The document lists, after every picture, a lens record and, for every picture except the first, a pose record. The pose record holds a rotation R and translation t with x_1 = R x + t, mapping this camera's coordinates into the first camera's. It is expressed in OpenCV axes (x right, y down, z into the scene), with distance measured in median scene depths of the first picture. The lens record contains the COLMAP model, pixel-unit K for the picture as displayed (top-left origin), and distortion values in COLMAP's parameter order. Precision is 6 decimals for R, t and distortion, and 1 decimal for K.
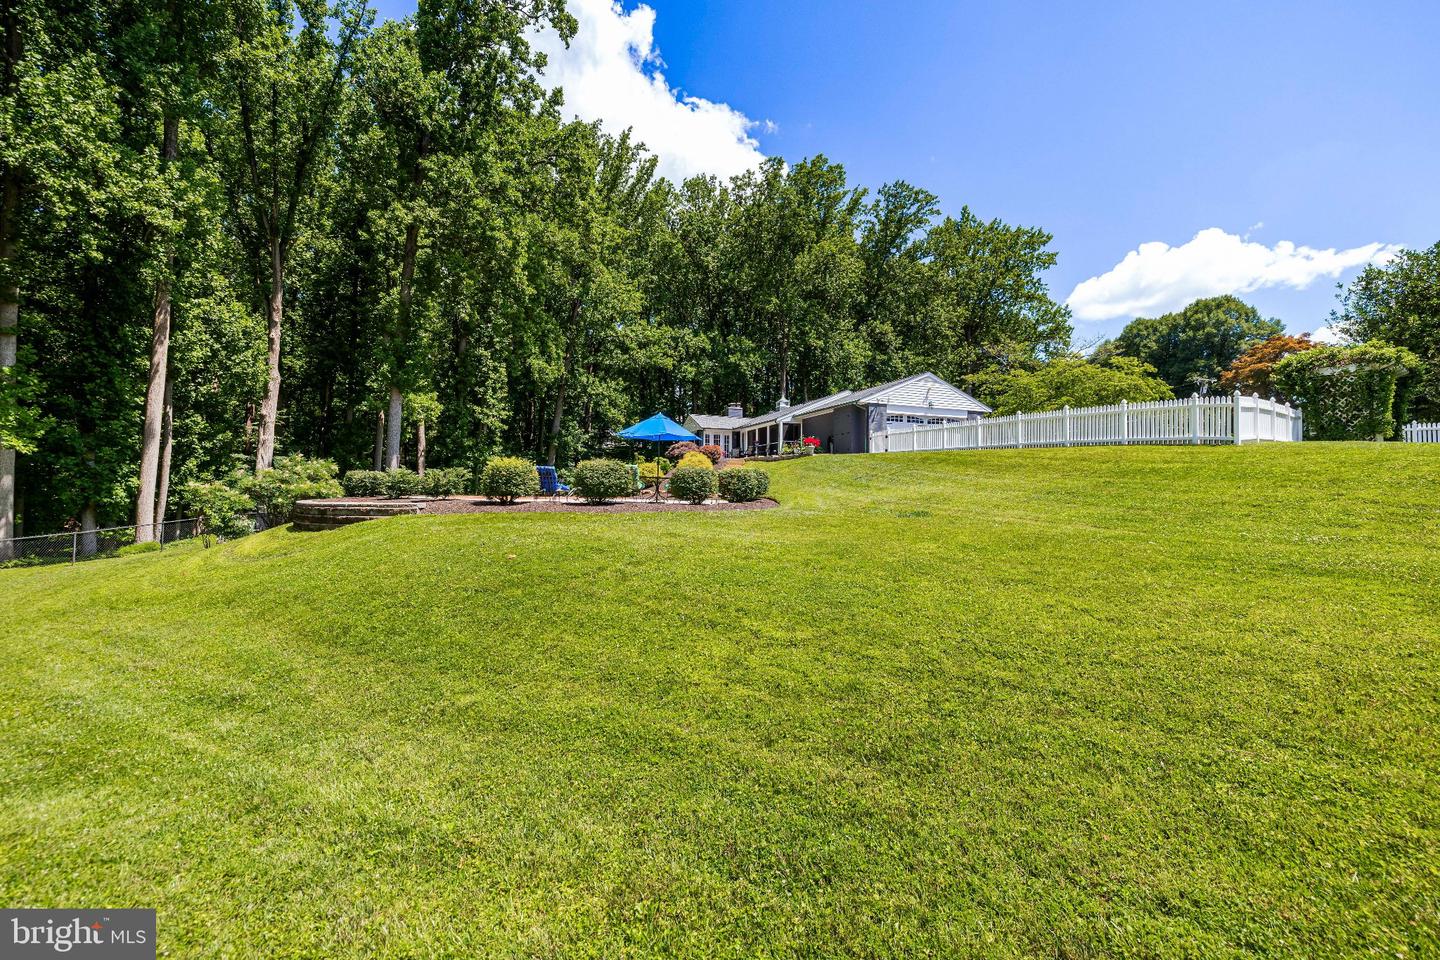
lens RADIAL K [[600.6, 0, 724.4], [0, 600.6, 480.8], [0, 0, 1]] dist [0.002985, -0.000573]
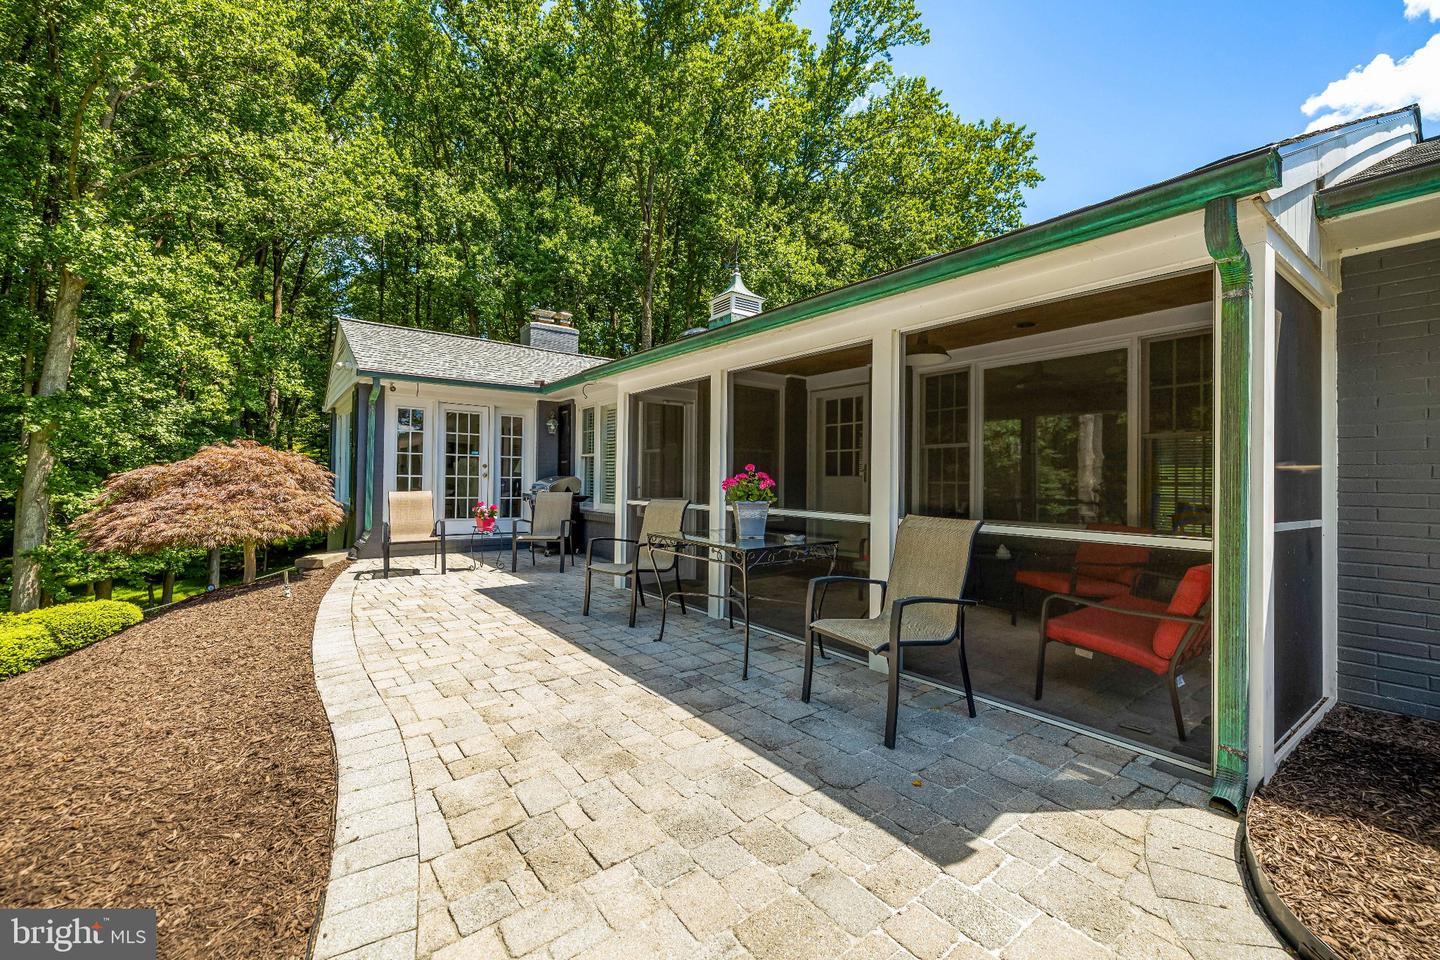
lens RADIAL K [[600.6, 0, 711.6], [0, 600.6, 473.7], [0, 0, 1]] dist [0.002985, -0.000573]
pose [[0.962295, 0.009389, 0.271845, 0.010264], [-0.012496, 0.999875, 0.009699, -0.041340], [-0.271719, -0.012730, 0.962292, 0.546747]]
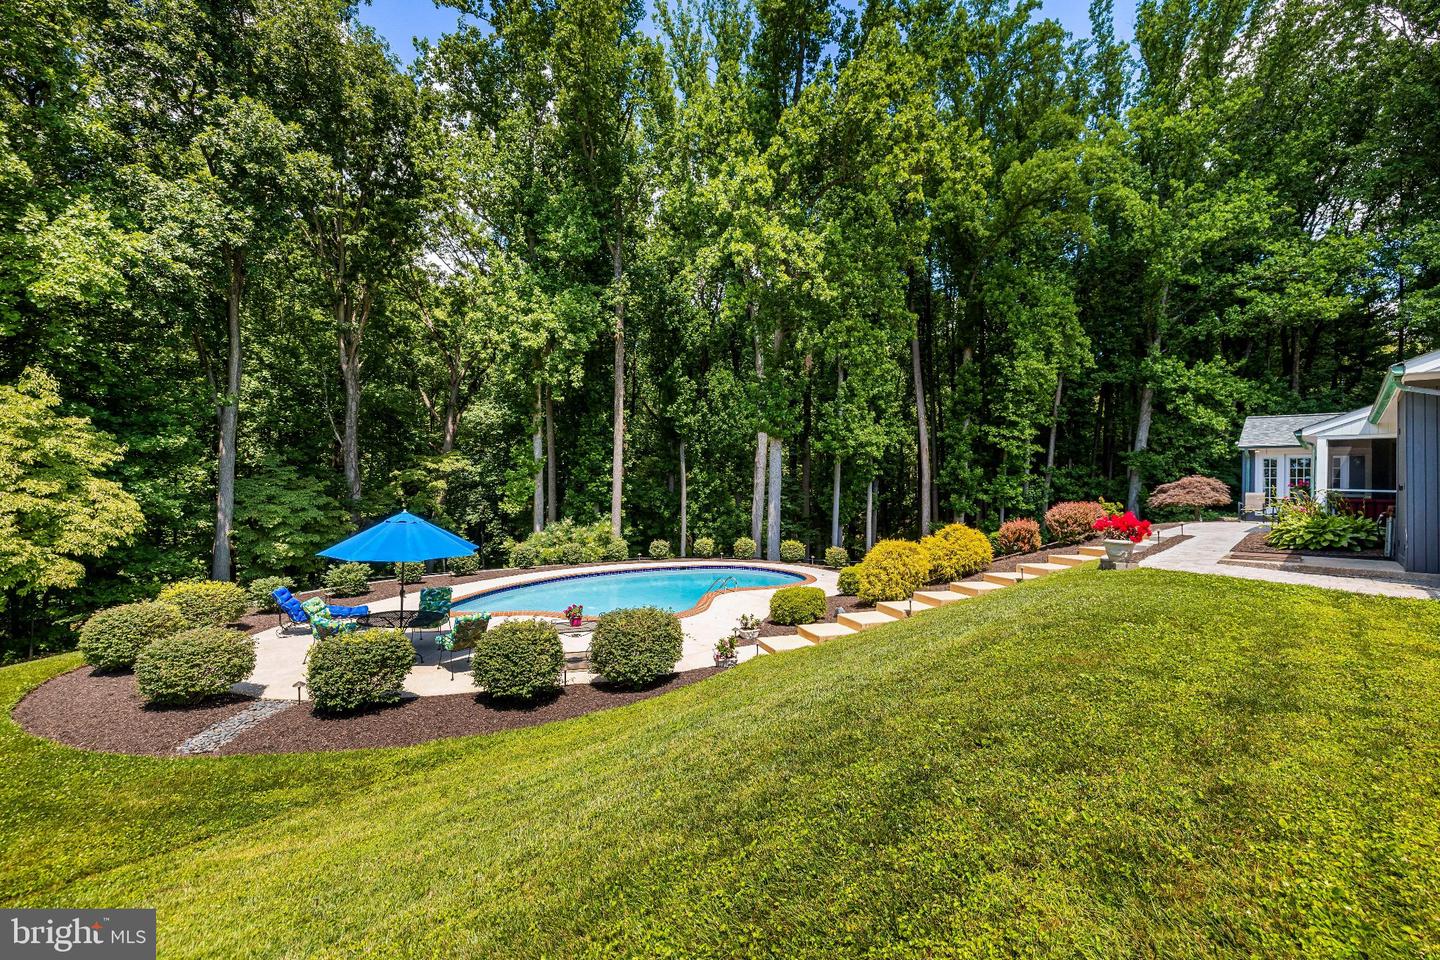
lens RADIAL K [[600.6, 0, 722.9], [0, 600.6, 477.9], [0, 0, 1]] dist [0.002985, -0.000573]
pose [[0.400465, -0.013431, -0.916214, 0.155438], [0.001182, 0.999899, -0.014141, -0.039493], [0.916311, 0.004580, 0.400440, 0.306898]]
